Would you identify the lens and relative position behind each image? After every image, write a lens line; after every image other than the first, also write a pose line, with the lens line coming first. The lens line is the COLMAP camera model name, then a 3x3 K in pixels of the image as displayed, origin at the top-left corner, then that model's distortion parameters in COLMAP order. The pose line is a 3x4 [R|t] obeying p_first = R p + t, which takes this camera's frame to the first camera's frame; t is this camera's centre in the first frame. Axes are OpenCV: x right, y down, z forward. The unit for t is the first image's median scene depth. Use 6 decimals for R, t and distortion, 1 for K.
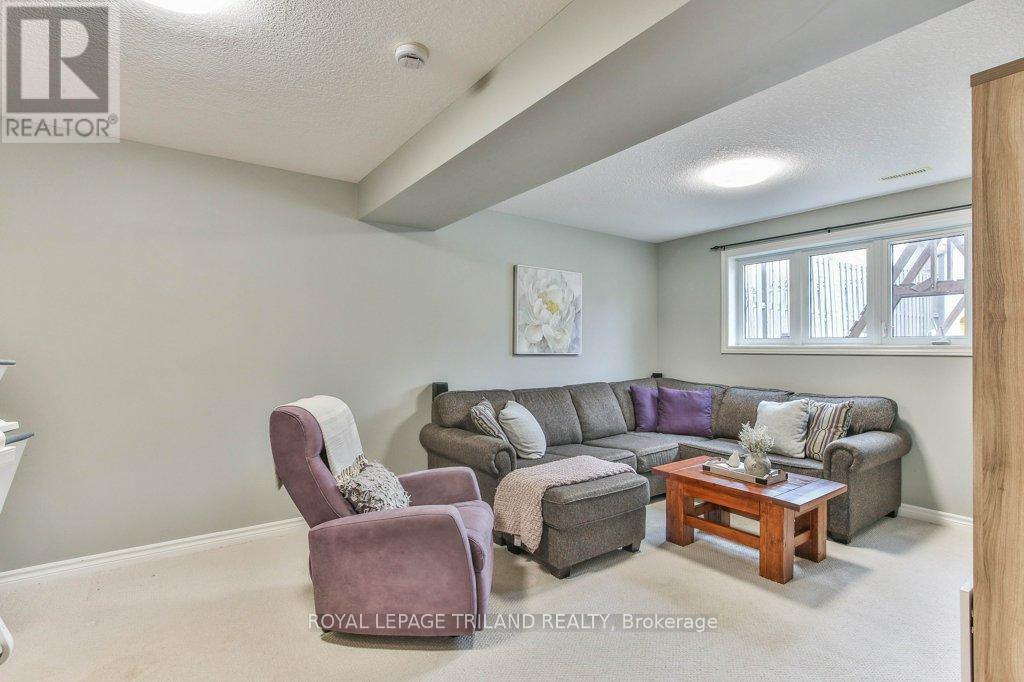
lens RADIAL K [[474.6, 0, 512.0], [0, 474.6, 341.0], [0, 0, 1]] dist [-0.001007, 0.000033]
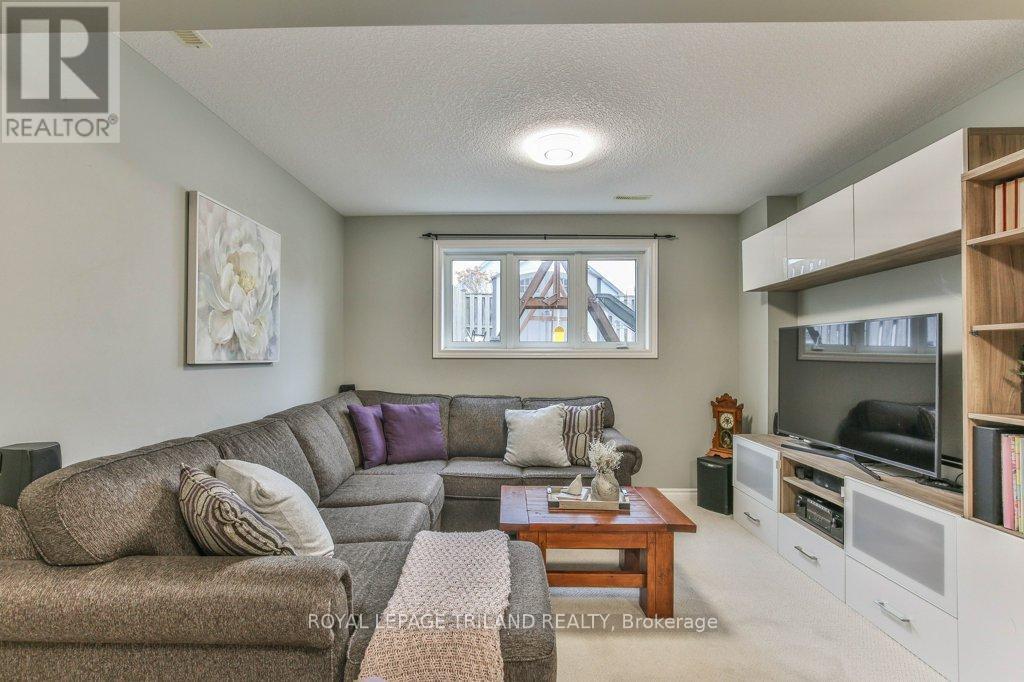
lens RADIAL K [[475.4, 0, 495.5], [0, 475.4, 351.2], [0, 0, 1]] dist [-0.003797, 0.000151]
pose [[0.613223, 0.000041, 0.789910, -0.192278], [-0.010675, 0.999909, 0.008235, 0.005383], [-0.789838, -0.013483, 0.613167, 0.416085]]
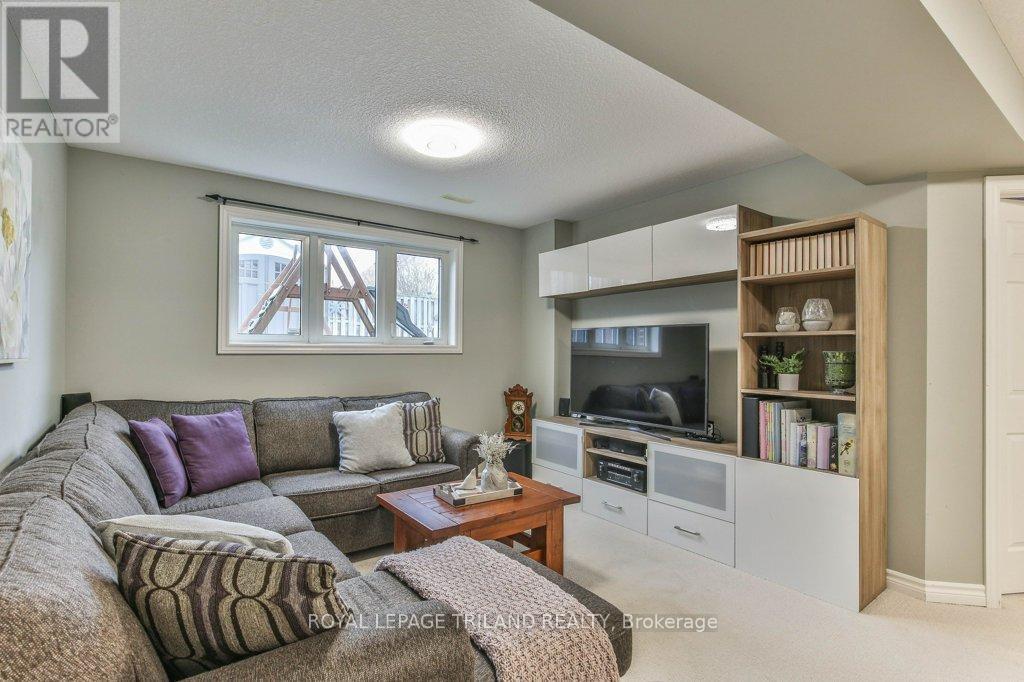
lens RADIAL K [[486.4, 0, 489.6], [0, 486.4, 346.2], [0, 0, 1]] dist [-0.002367, -0.000098]
pose [[0.023100, 0.001074, 0.999733, -0.272877], [-0.021009, 0.999779, -0.000589, 0.007625], [-0.999512, -0.020990, 0.023117, 0.655234]]
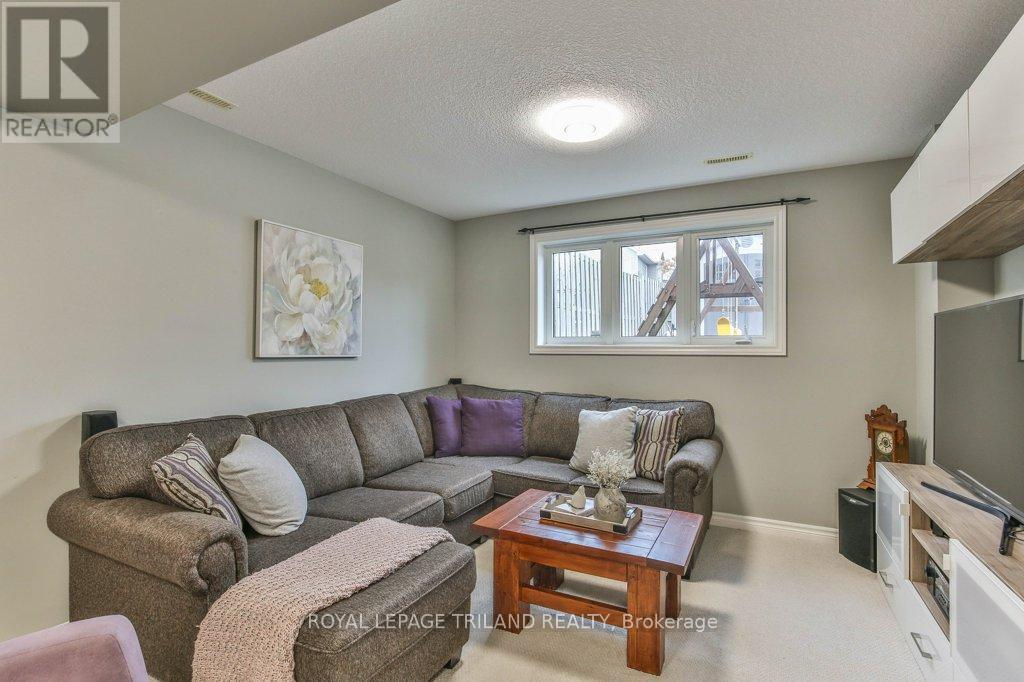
lens RADIAL K [[484.6, 0, 506.6], [0, 484.6, 344.9], [0, 0, 1]] dist [-0.004470, 0.000032]
pose [[0.899422, 0.001217, 0.437079, 0.023673], [-0.005443, 0.999950, 0.008416, 0.002744], [-0.437047, -0.009949, 0.899384, 0.254935]]
